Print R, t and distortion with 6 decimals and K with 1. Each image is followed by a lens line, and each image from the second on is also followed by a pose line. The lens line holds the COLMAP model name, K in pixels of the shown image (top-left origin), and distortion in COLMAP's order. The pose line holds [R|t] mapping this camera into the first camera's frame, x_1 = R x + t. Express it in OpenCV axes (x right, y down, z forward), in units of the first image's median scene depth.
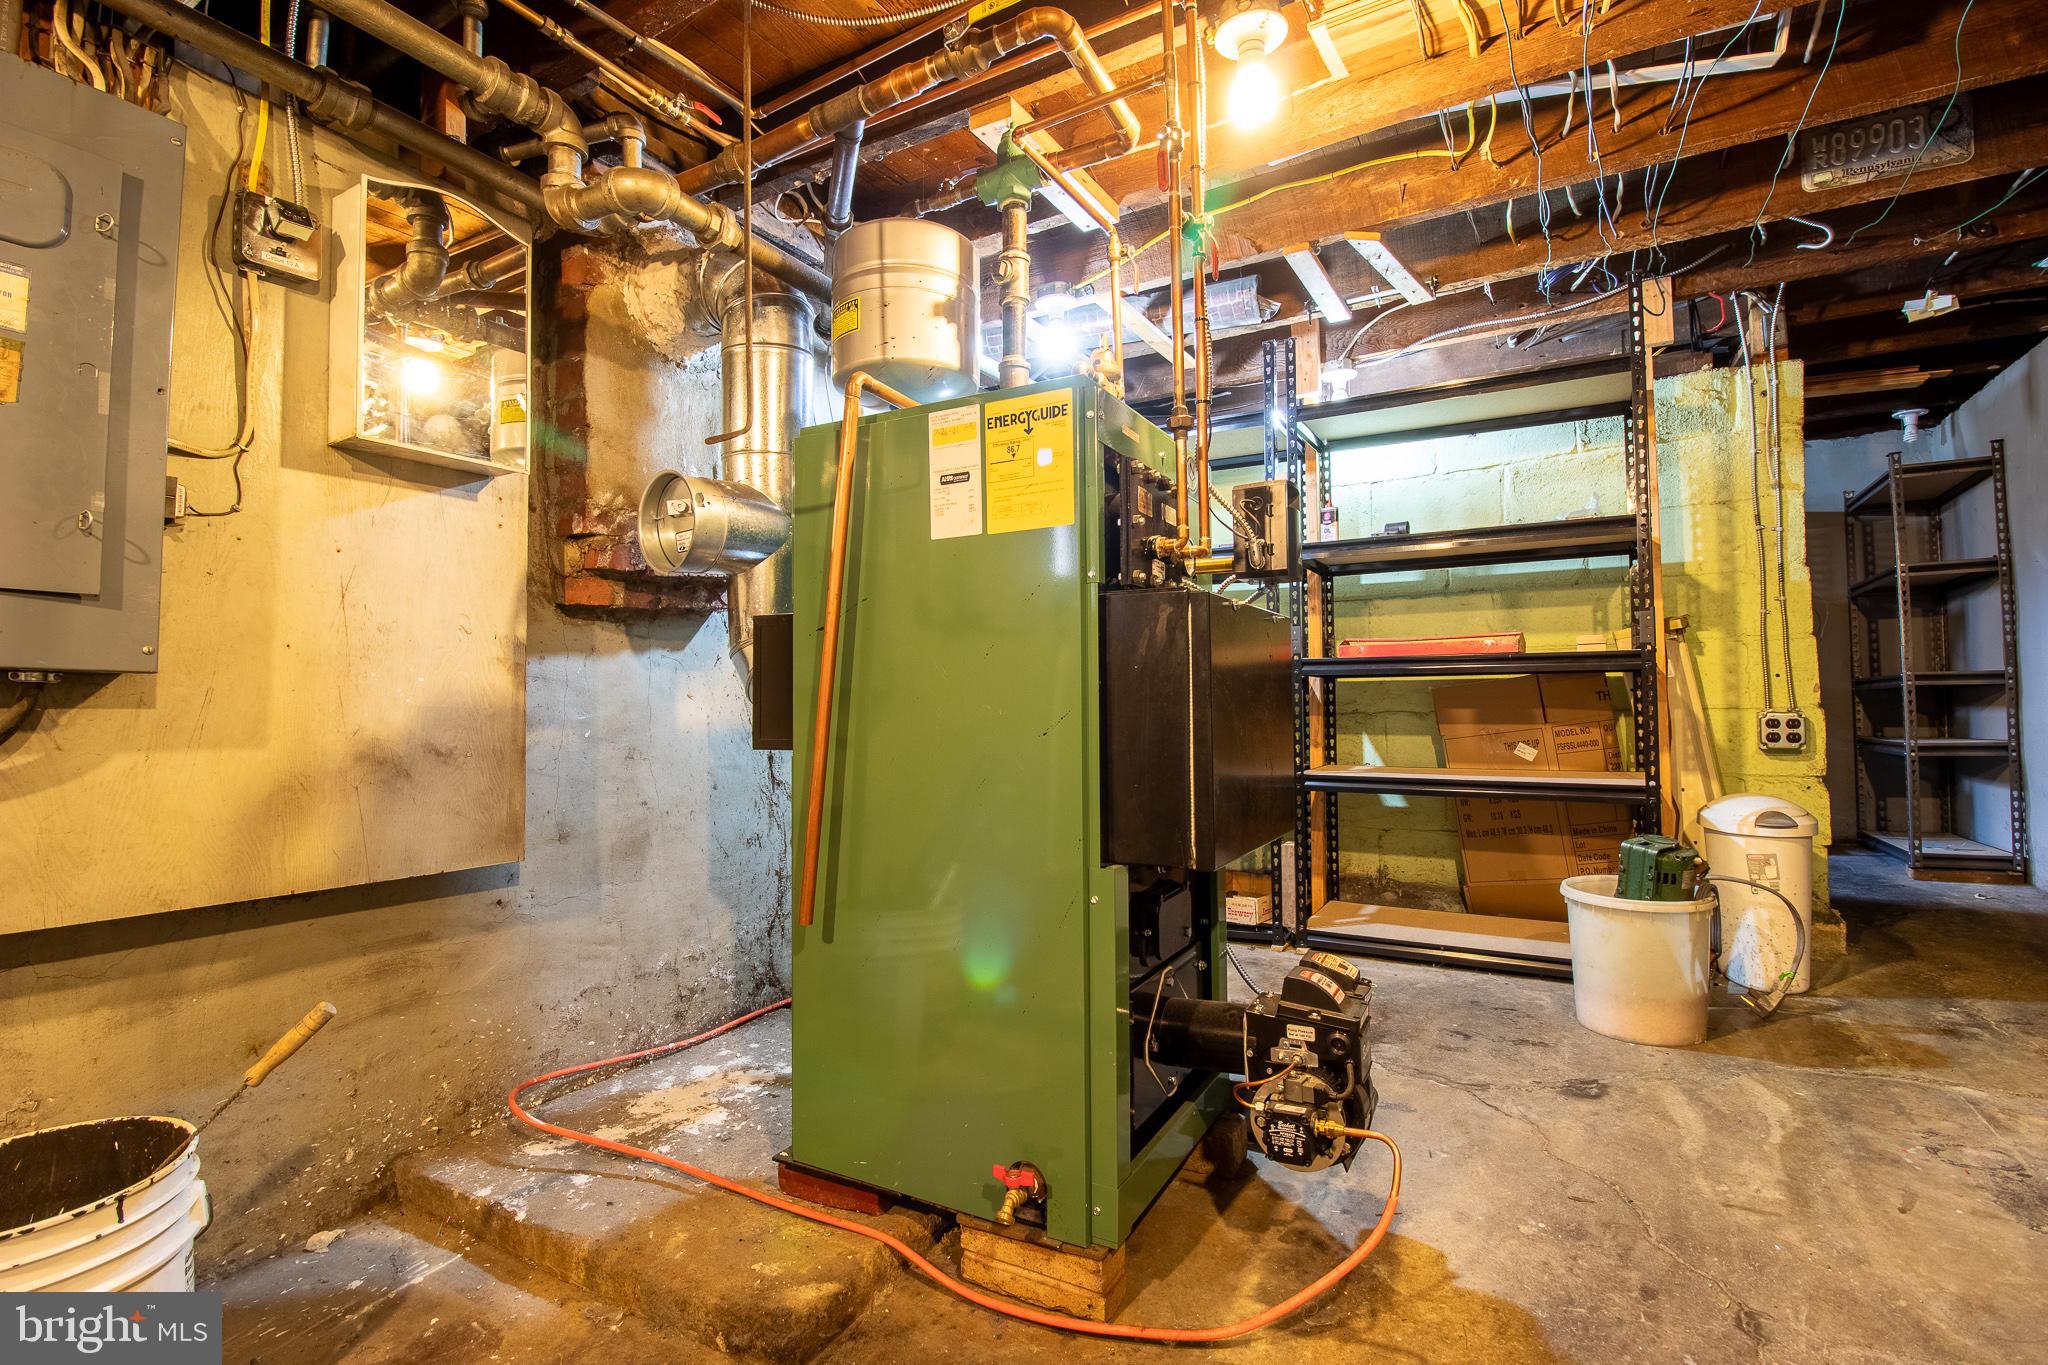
lens RADIAL K [[957.0, 0, 1021.0], [0, 957.0, 672.5], [0, 0, 1]] dist [0.000838, 0.000013]
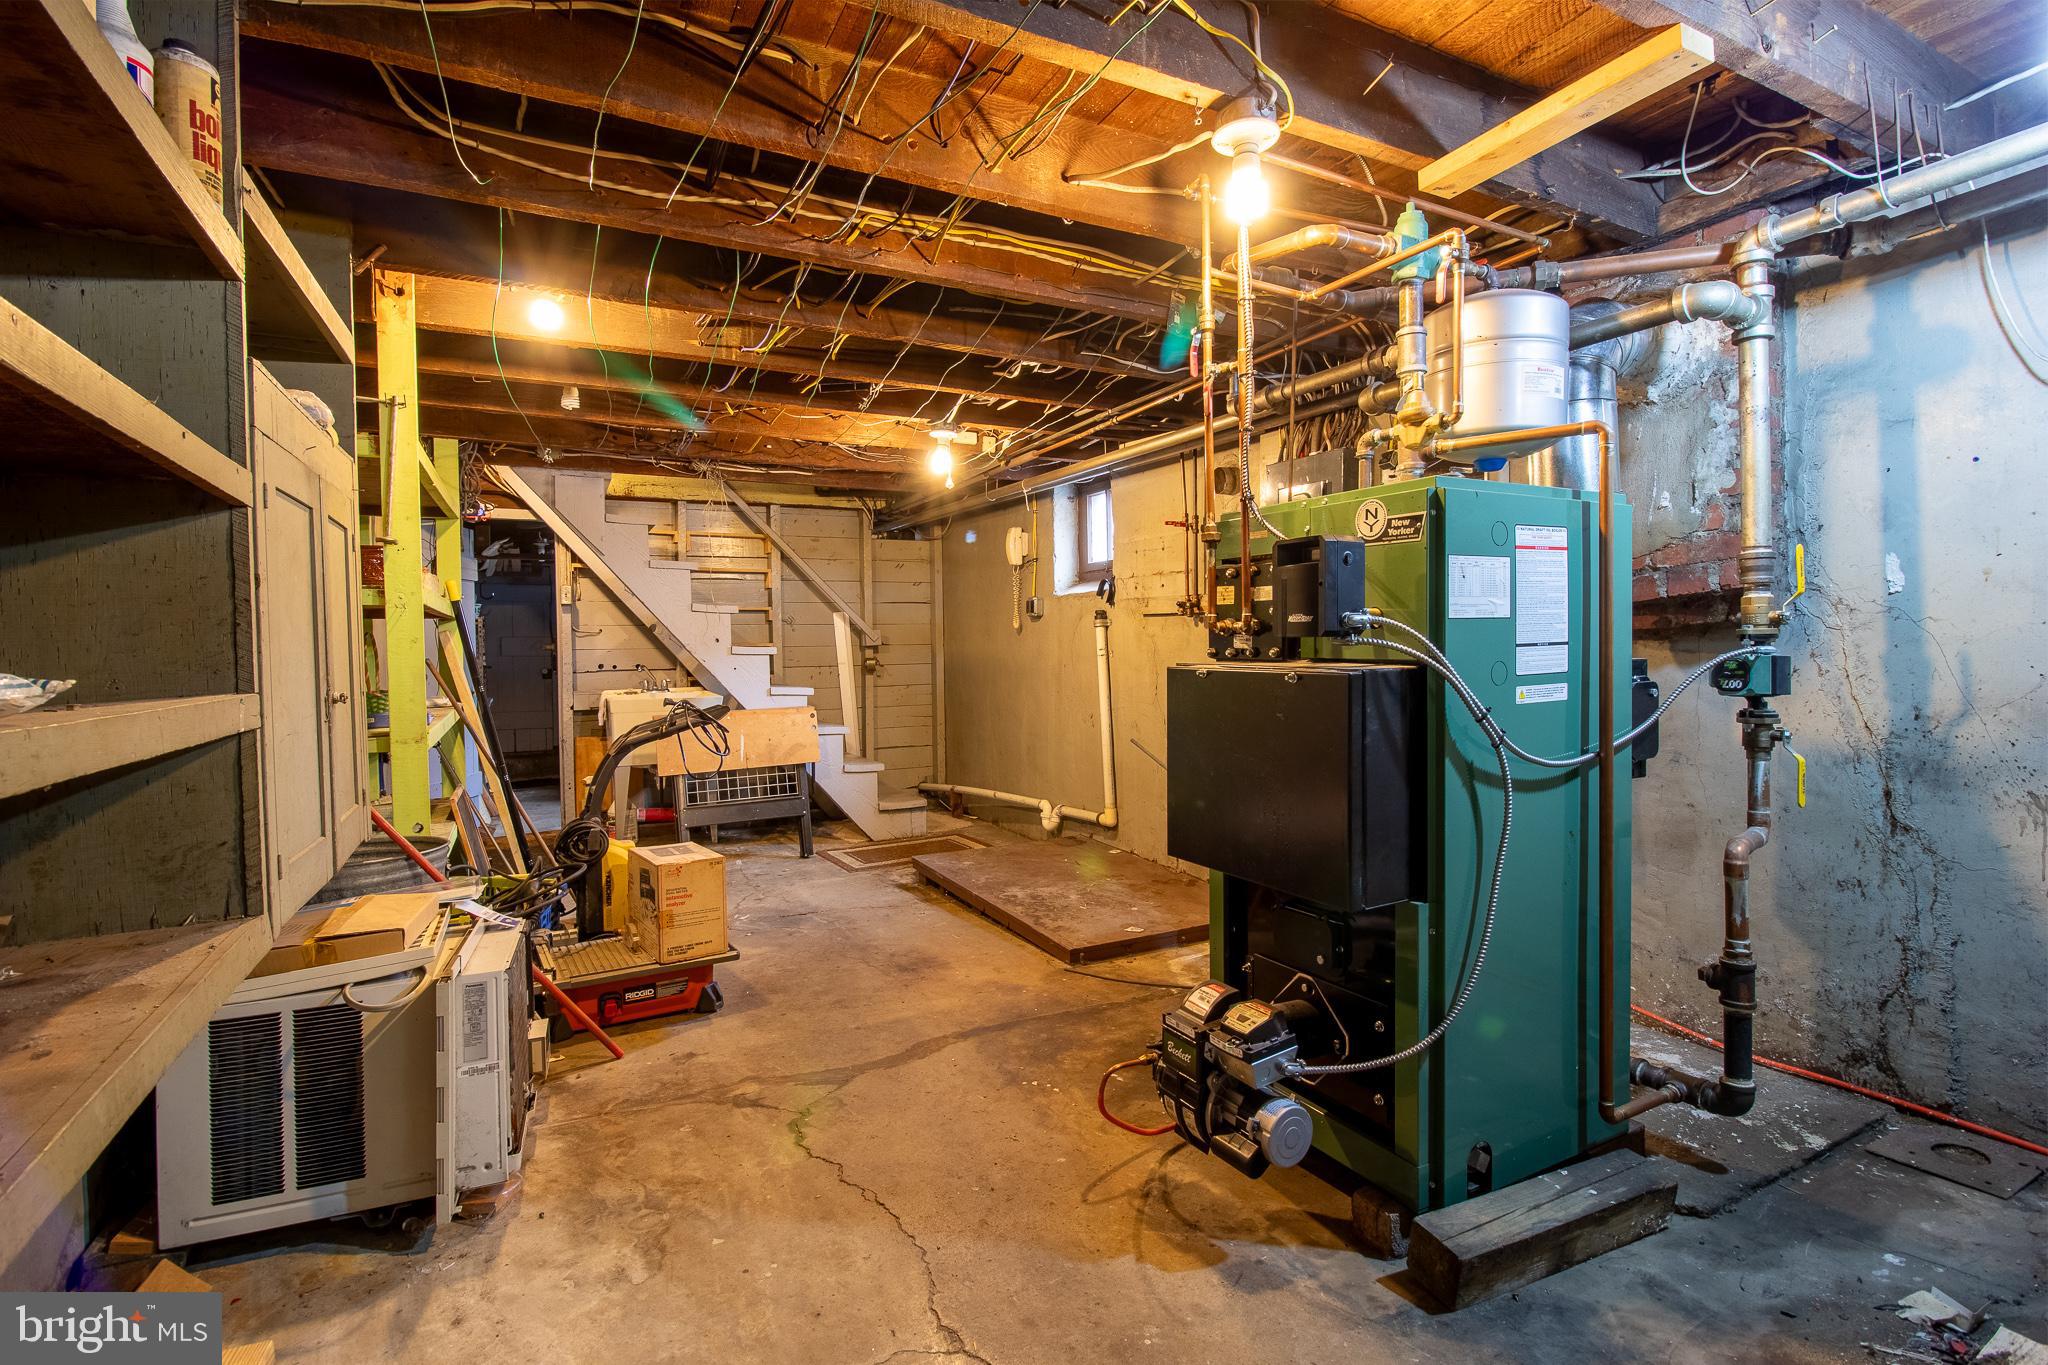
lens RADIAL K [[957.0, 0, 1021.8], [0, 957.0, 673.2], [0, 0, 1]] dist [0.000838, 0.000013]
pose [[-0.541730, 0.036690, -0.839751, 0.934923], [0.039721, 0.999048, 0.018026, -0.063291], [0.839613, -0.023591, -0.542672, 0.970144]]
